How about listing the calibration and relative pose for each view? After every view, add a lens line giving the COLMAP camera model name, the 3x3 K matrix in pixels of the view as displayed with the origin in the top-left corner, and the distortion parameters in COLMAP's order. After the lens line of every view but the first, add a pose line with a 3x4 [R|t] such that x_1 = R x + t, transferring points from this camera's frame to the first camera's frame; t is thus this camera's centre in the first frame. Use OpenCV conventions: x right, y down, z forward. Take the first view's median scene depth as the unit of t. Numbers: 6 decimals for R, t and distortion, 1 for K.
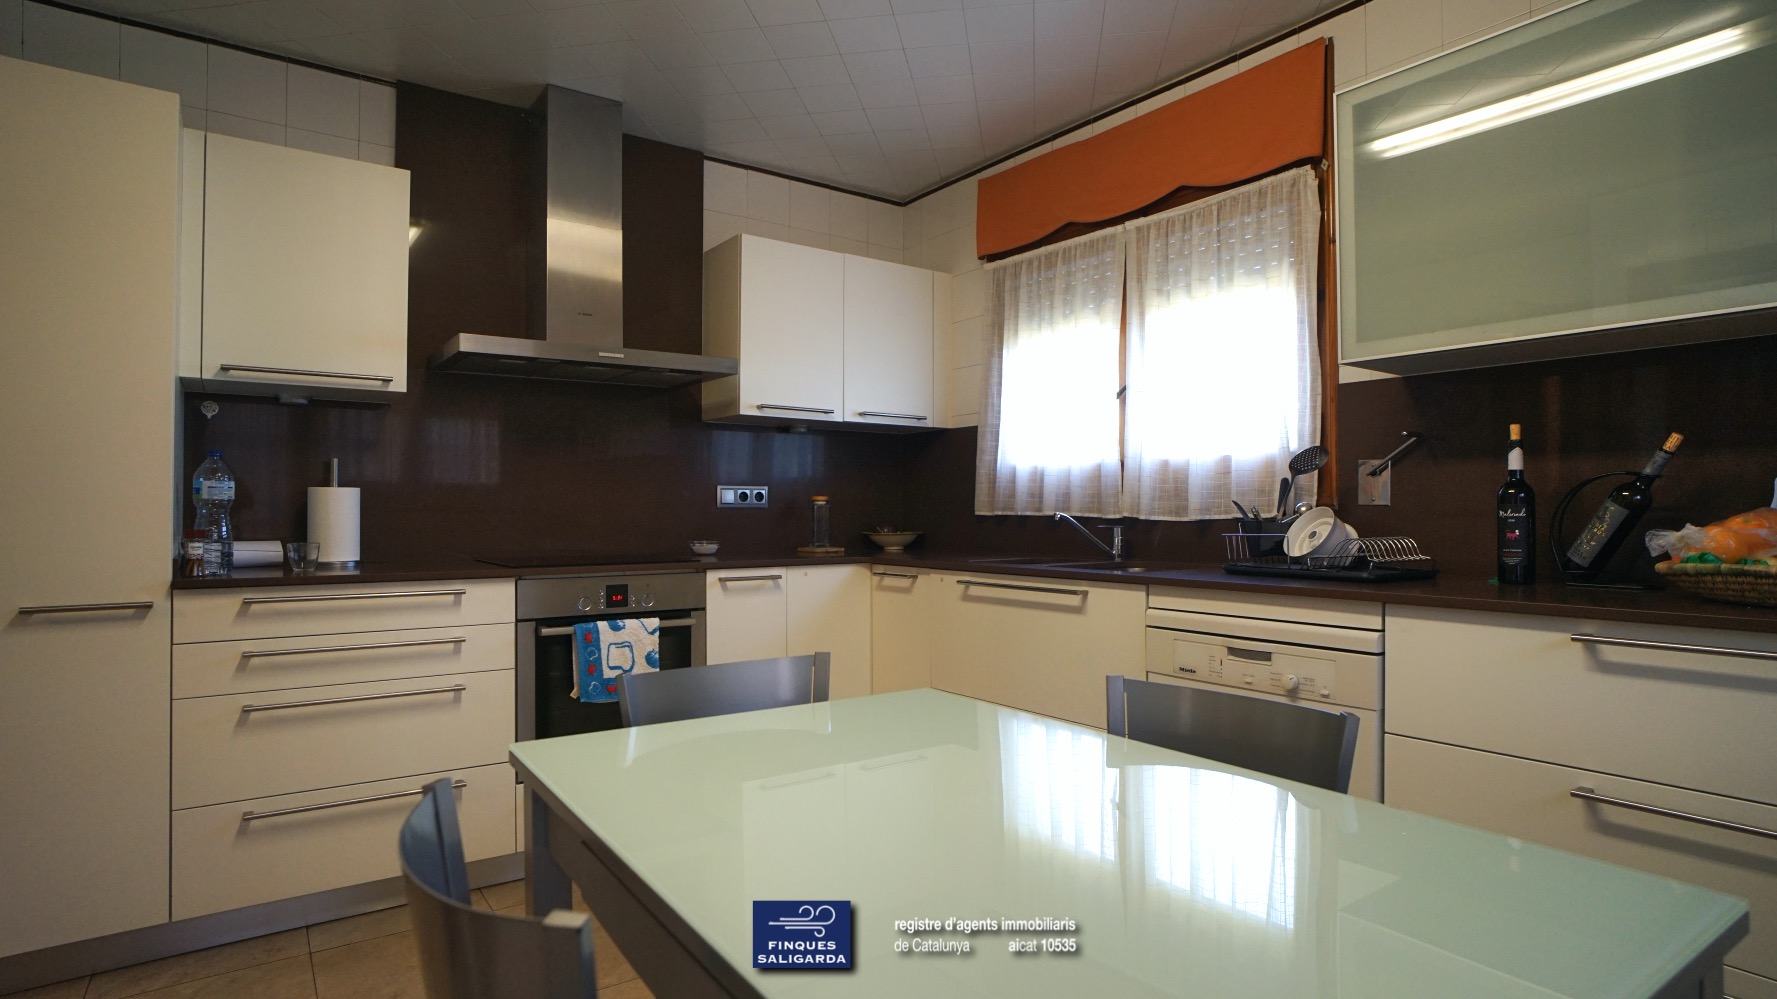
lens RADIAL K [[915.6, 0, 890.4], [0, 915.6, 505.6], [0, 0, 1]] dist [-0.063828, 0.030760]
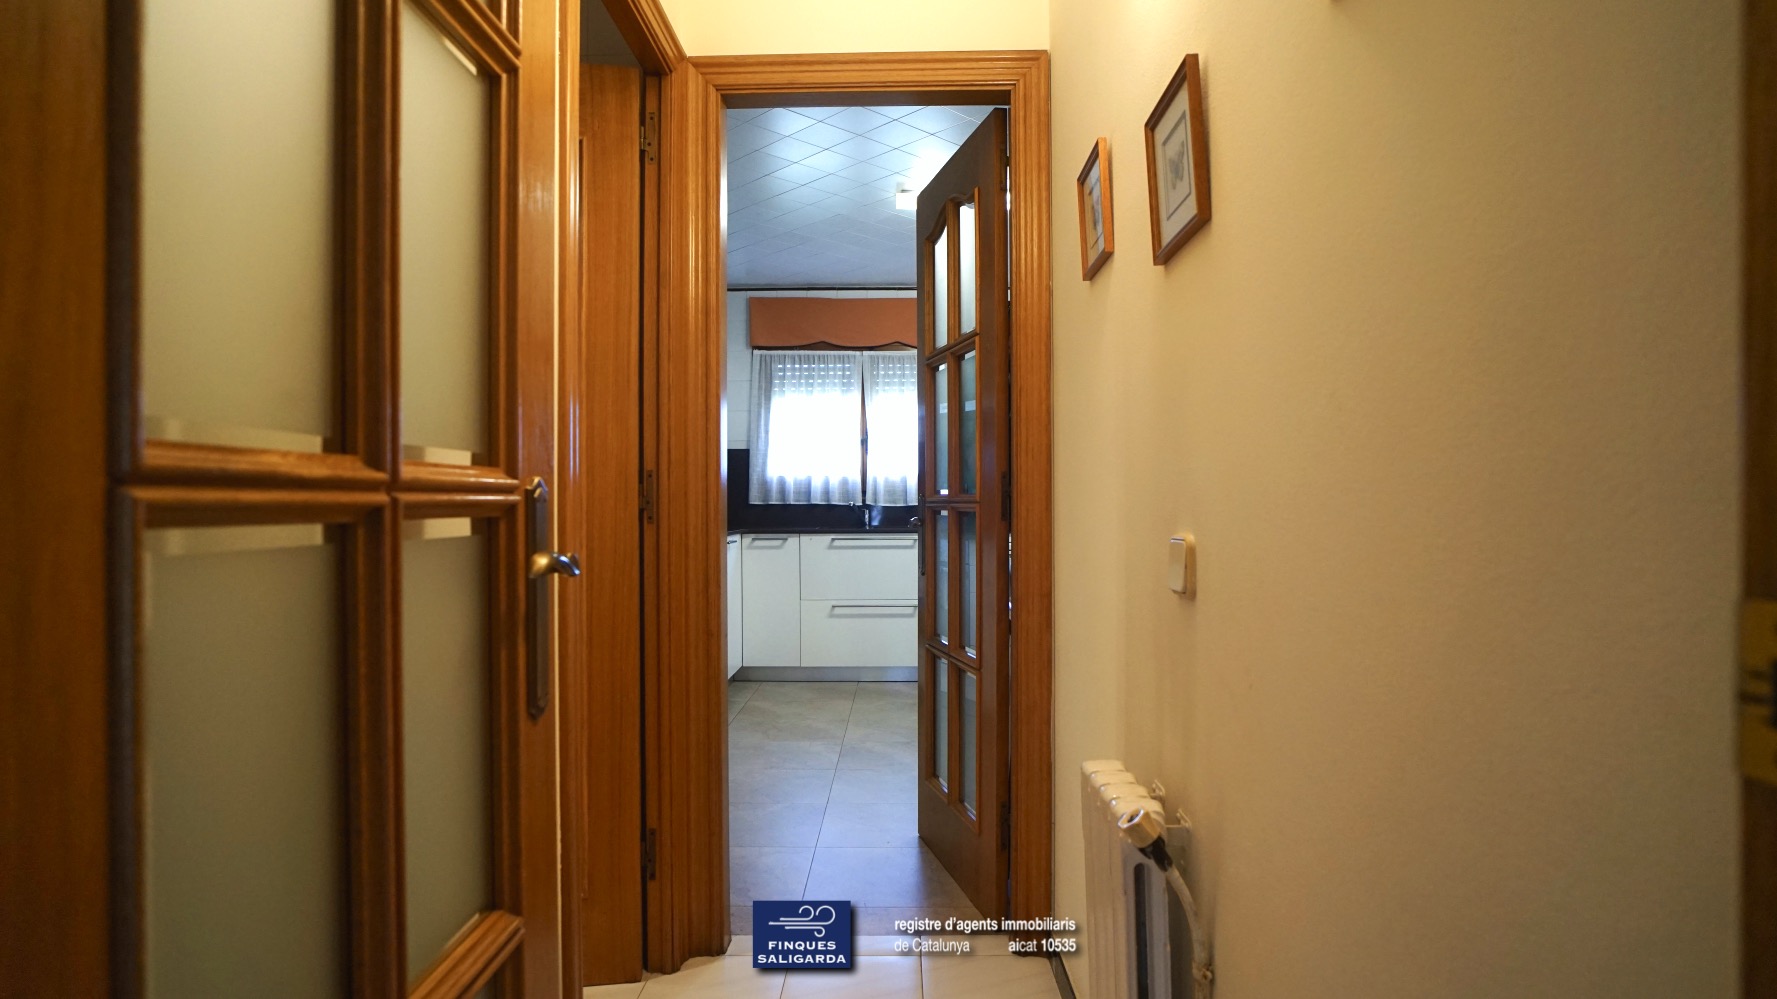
lens RADIAL K [[915.6, 0, 890.4], [0, 915.6, 505.6], [0, 0, 1]] dist [-0.063828, 0.030760]
pose [[0.598911, -0.003936, 0.800806, -1.317600], [-0.002121, 0.999977, 0.006502, 0.002134], [-0.800813, -0.005592, 0.598889, -0.217380]]
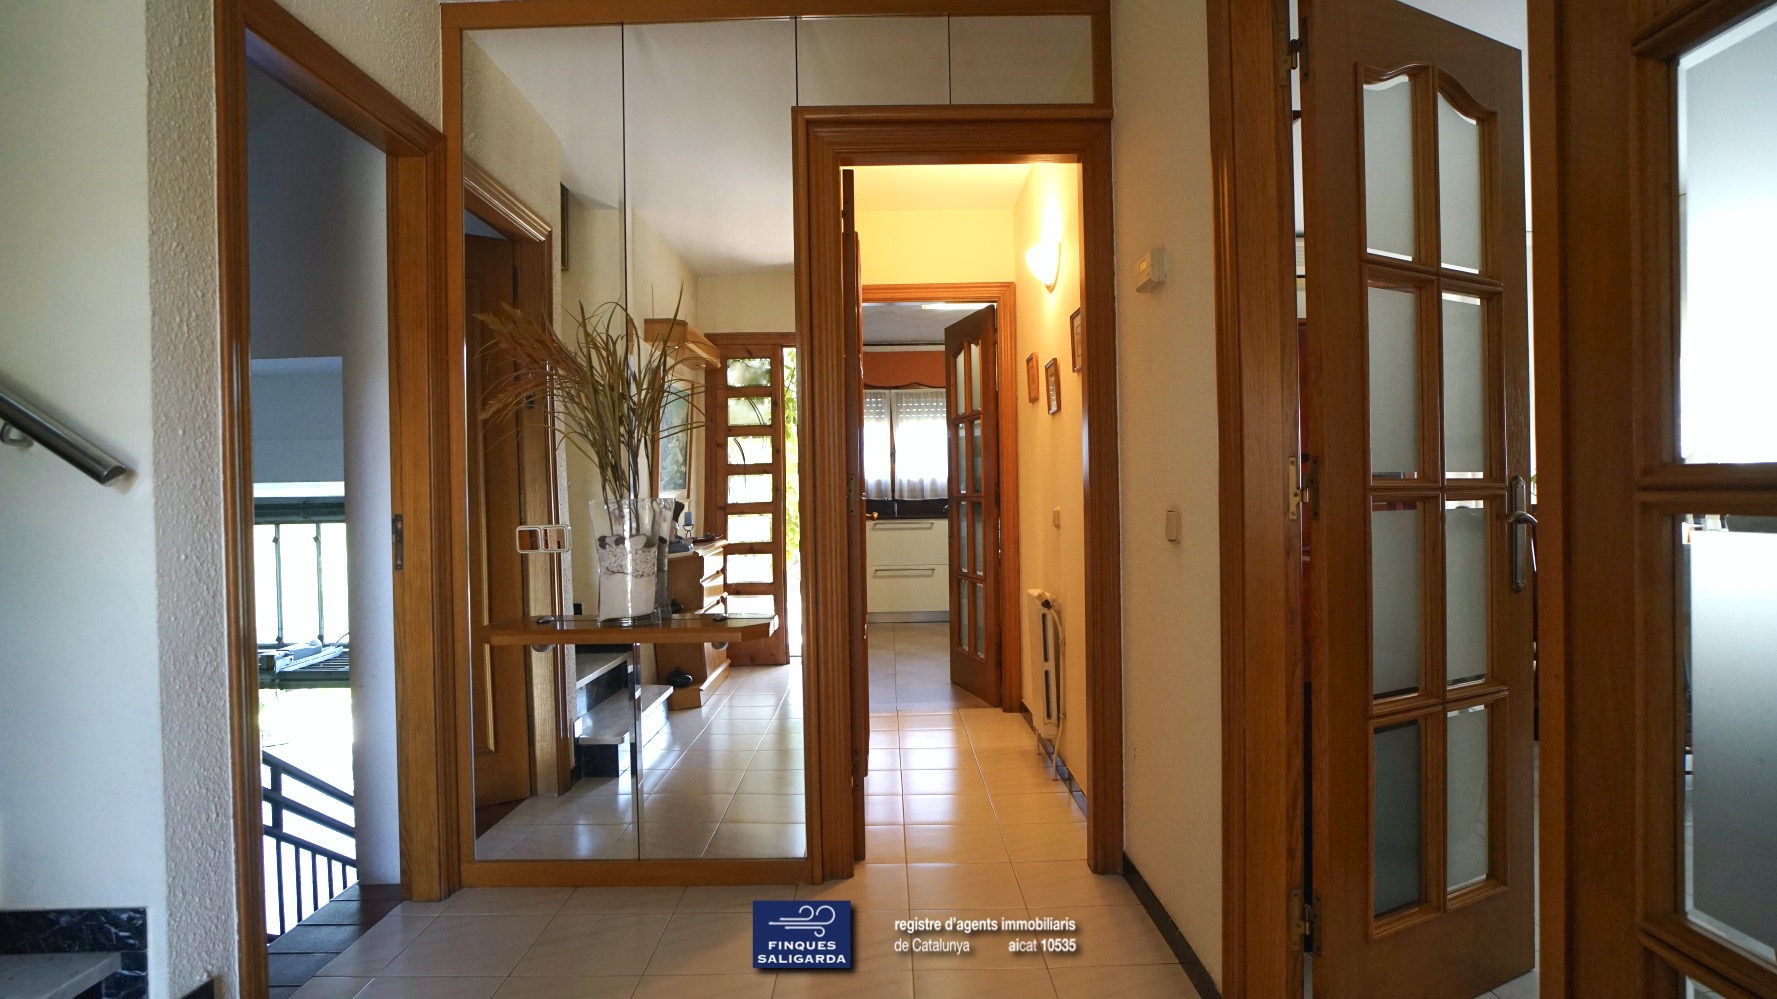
lens RADIAL K [[915.6, 0, 890.4], [0, 915.6, 505.6], [0, 0, 1]] dist [-0.063828, 0.030760]
pose [[0.586901, -0.015233, 0.809515, -2.015695], [0.010746, 0.999881, 0.011024, 0.000066], [-0.809587, 0.002229, 0.586995, -0.604590]]
